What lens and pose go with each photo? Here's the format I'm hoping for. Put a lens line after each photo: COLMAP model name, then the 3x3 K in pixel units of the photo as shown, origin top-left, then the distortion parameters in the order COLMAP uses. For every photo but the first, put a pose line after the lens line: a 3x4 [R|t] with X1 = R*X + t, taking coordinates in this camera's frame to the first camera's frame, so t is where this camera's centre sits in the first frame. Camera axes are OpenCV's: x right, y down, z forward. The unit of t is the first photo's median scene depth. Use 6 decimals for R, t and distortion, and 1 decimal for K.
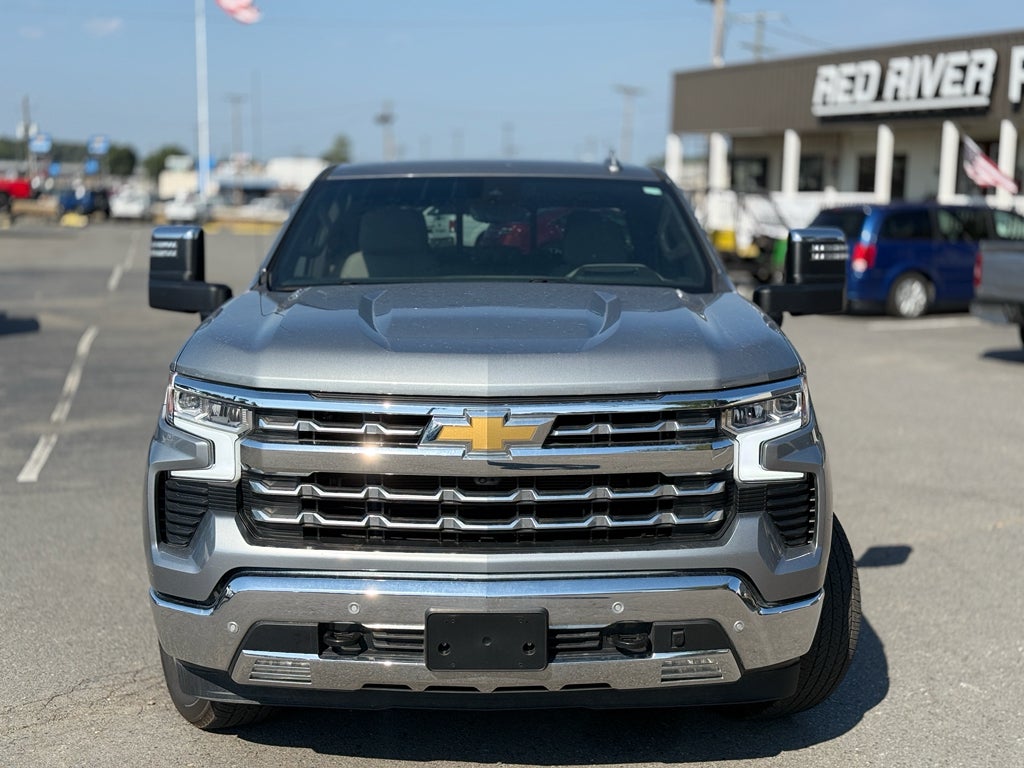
lens RADIAL K [[1409.1, 0, 512.0], [0, 1409.1, 384.0], [0, 0, 1]] dist [0.209707, -0.457303]
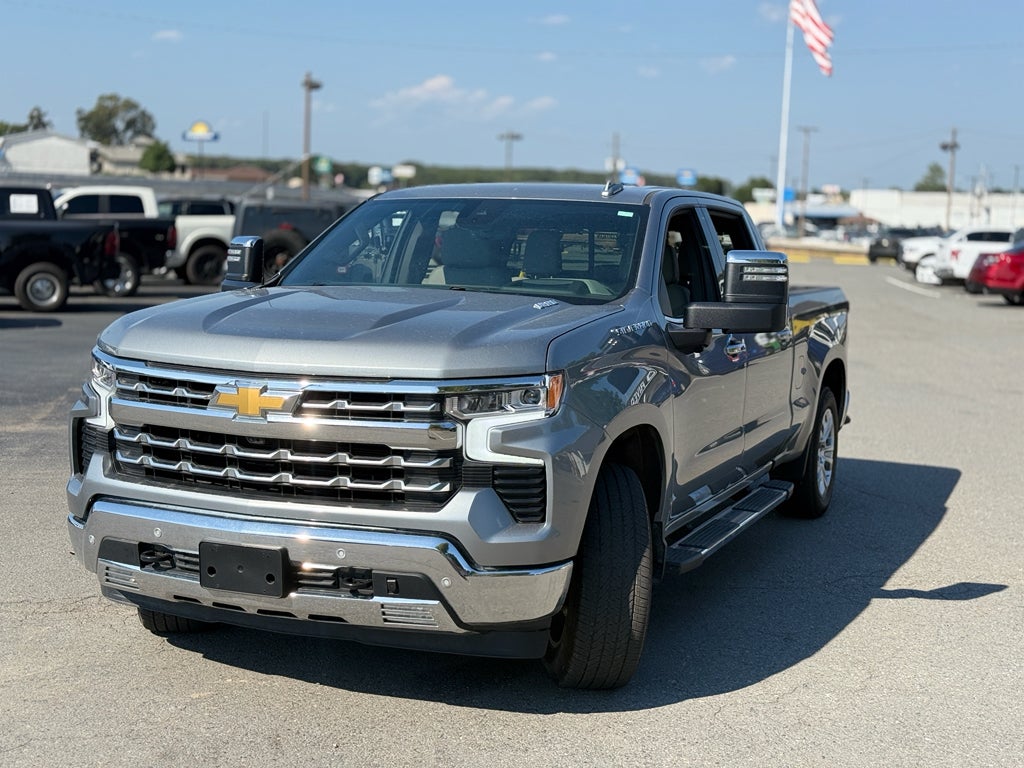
lens RADIAL K [[1409.1, 0, 512.0], [0, 1409.1, 384.0], [0, 0, 1]] dist [0.209707, -0.457303]
pose [[0.917891, 0.060376, -0.392212, 0.658322], [-0.068851, 0.997598, -0.007565, 0.013282], [0.390814, 0.033948, 0.919844, -0.052101]]
